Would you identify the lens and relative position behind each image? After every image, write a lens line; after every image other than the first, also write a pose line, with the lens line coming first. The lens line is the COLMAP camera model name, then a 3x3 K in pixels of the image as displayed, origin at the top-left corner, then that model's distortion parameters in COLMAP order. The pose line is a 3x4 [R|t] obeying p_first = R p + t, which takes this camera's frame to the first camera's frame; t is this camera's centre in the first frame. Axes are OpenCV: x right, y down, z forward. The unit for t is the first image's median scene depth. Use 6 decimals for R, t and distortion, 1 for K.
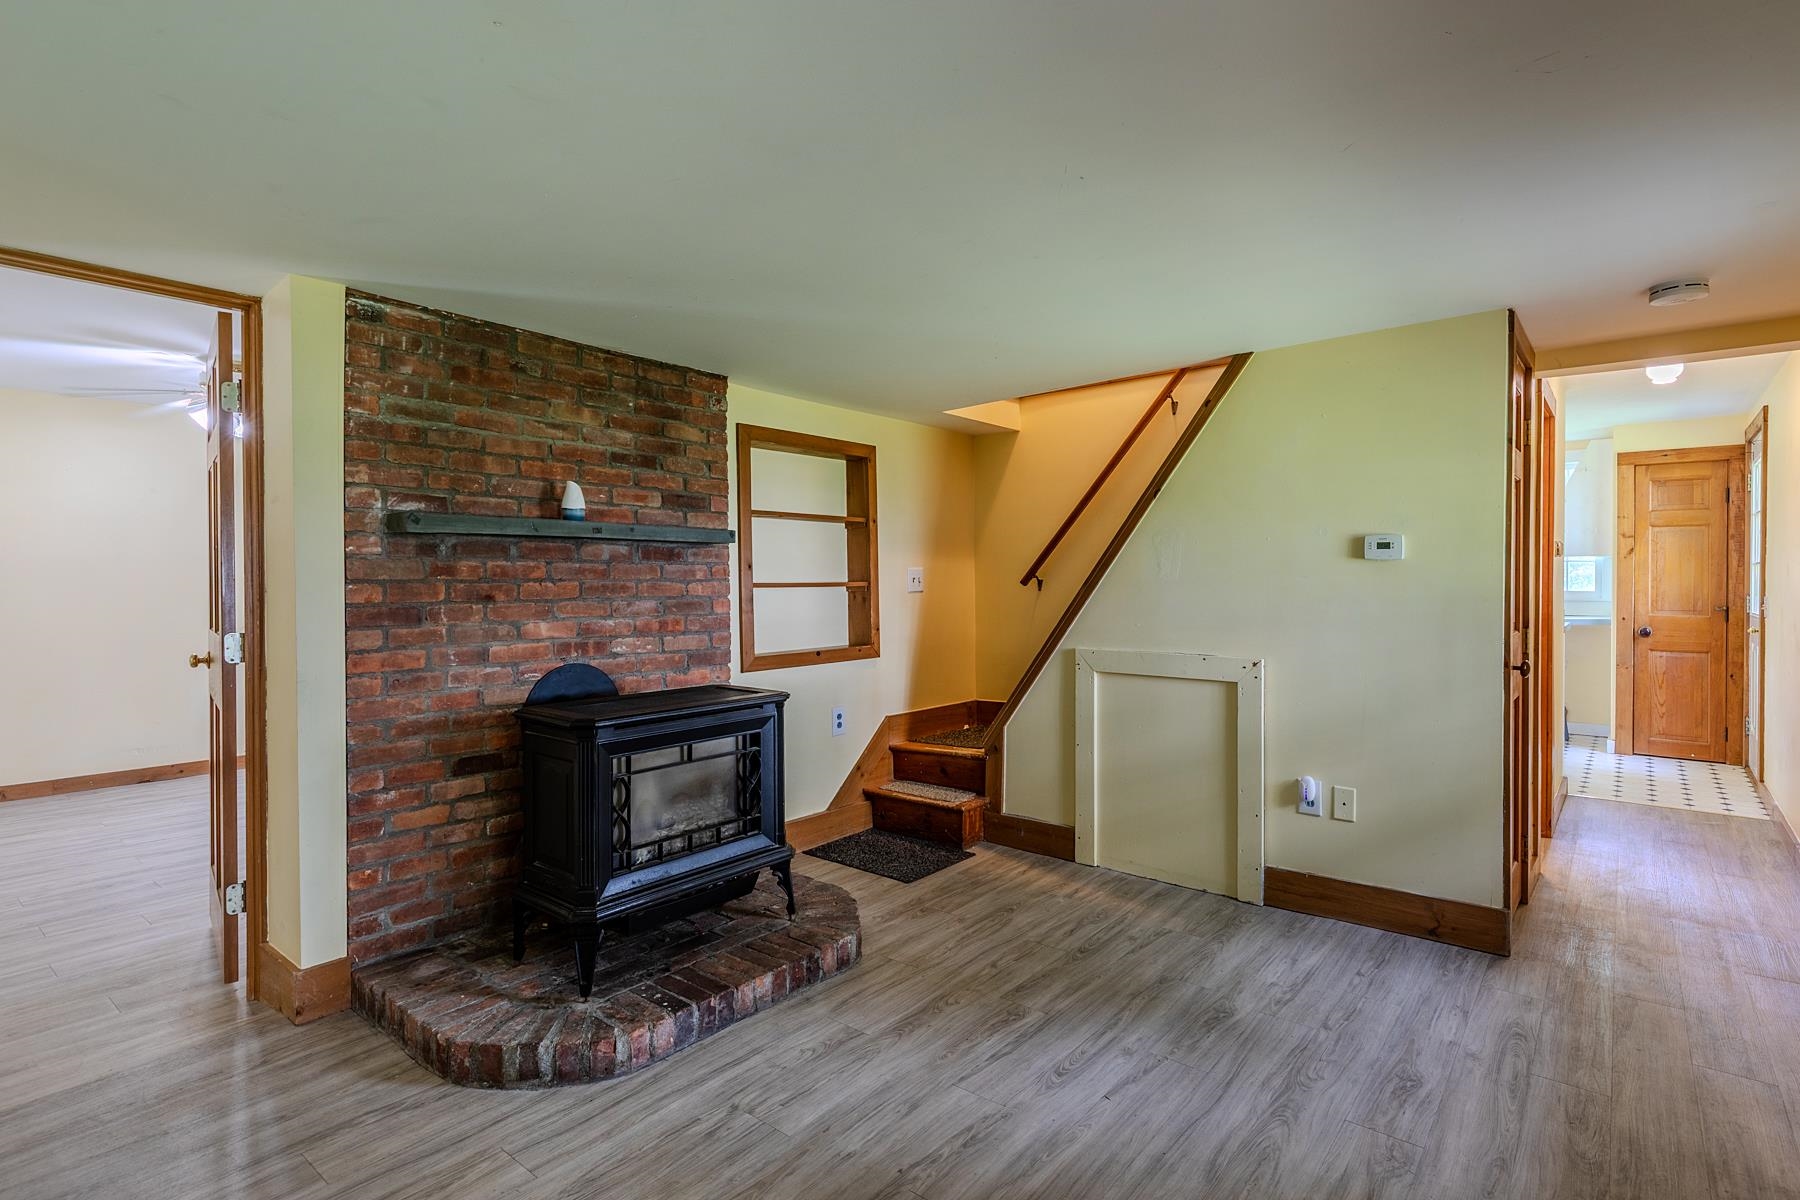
lens RADIAL K [[888.7, 0, 905.0], [0, 888.7, 589.3], [0, 0, 1]] dist [0.003583, -0.000099]
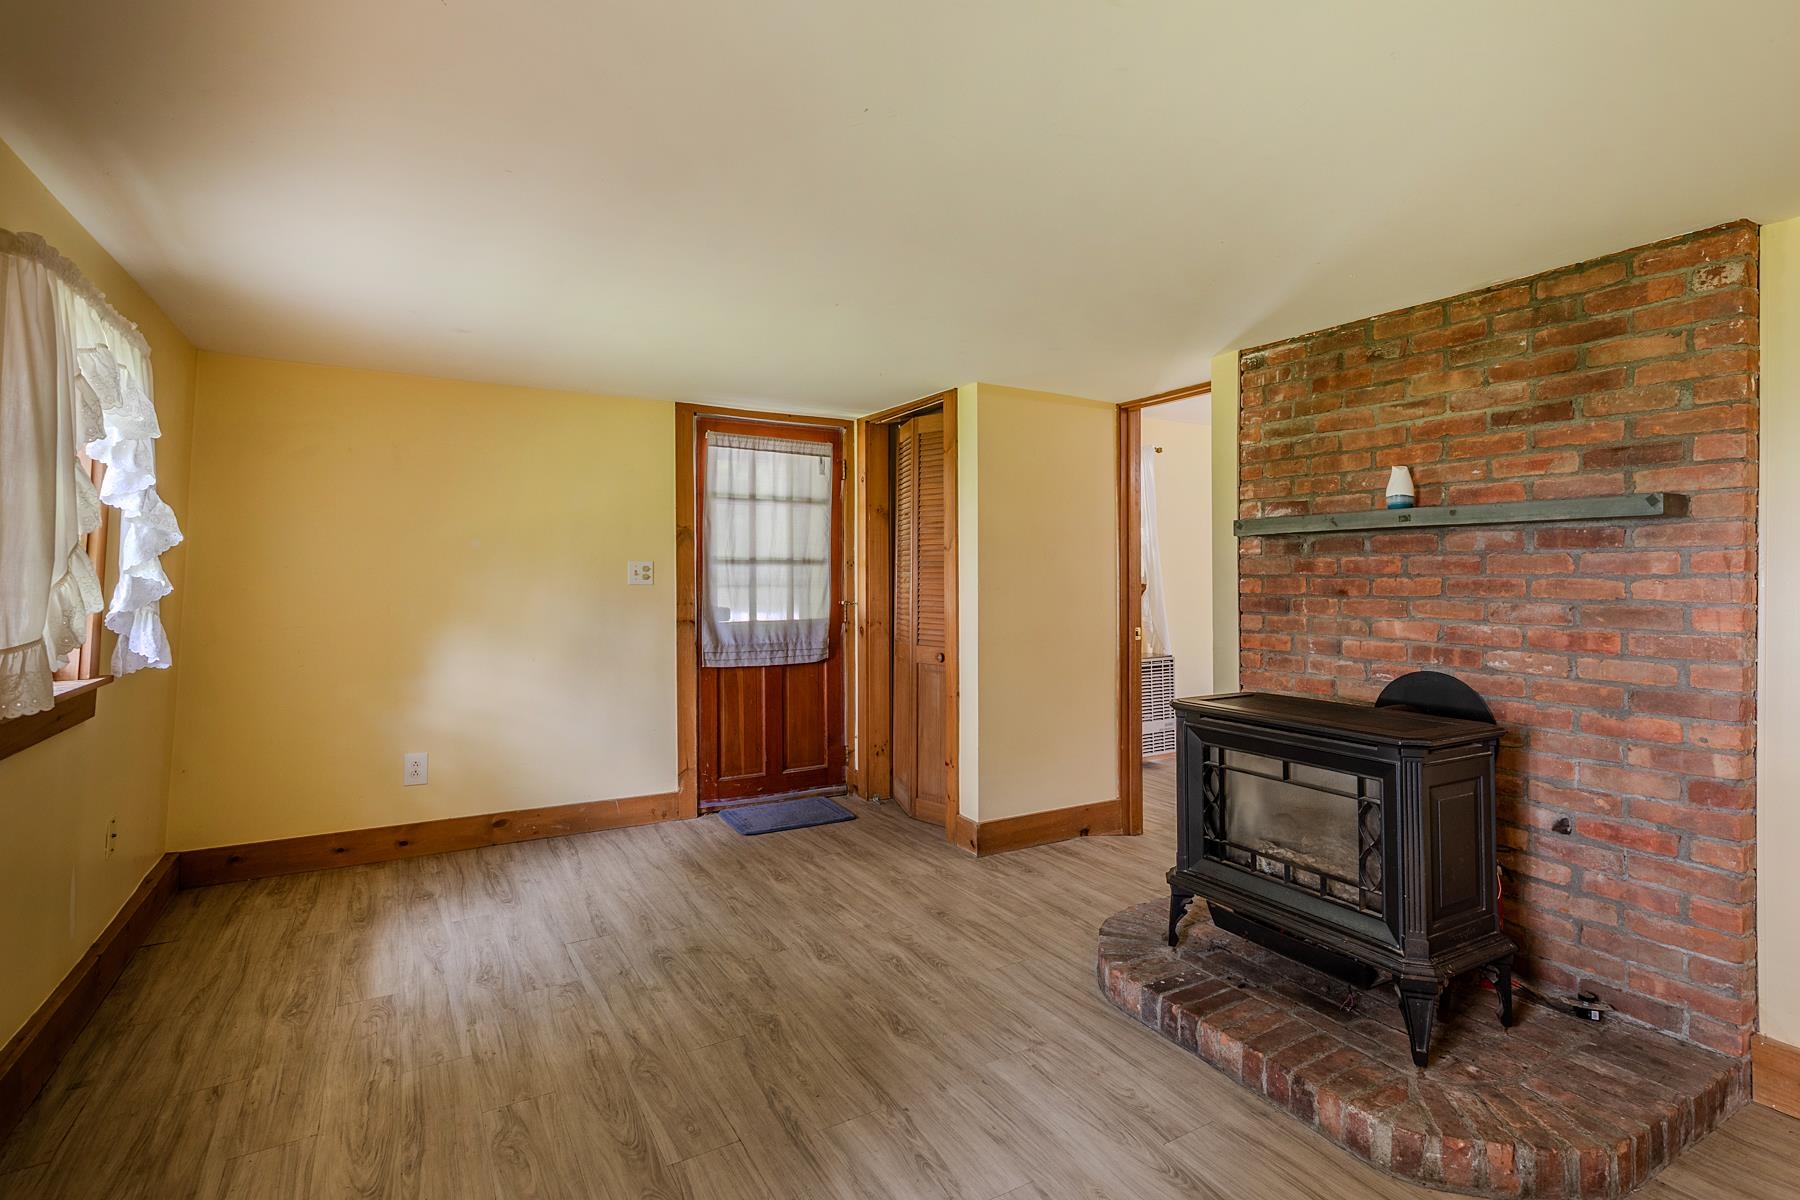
lens RADIAL K [[821.6, 0, 889.4], [0, 821.6, 574.0], [0, 0, 1]] dist [0.002148, -0.000063]
pose [[-0.346184, -0.000453, -0.938167, 0.634237], [-0.010151, 0.999943, 0.003263, -0.010058], [0.938112, 0.010653, -0.346169, 0.875272]]
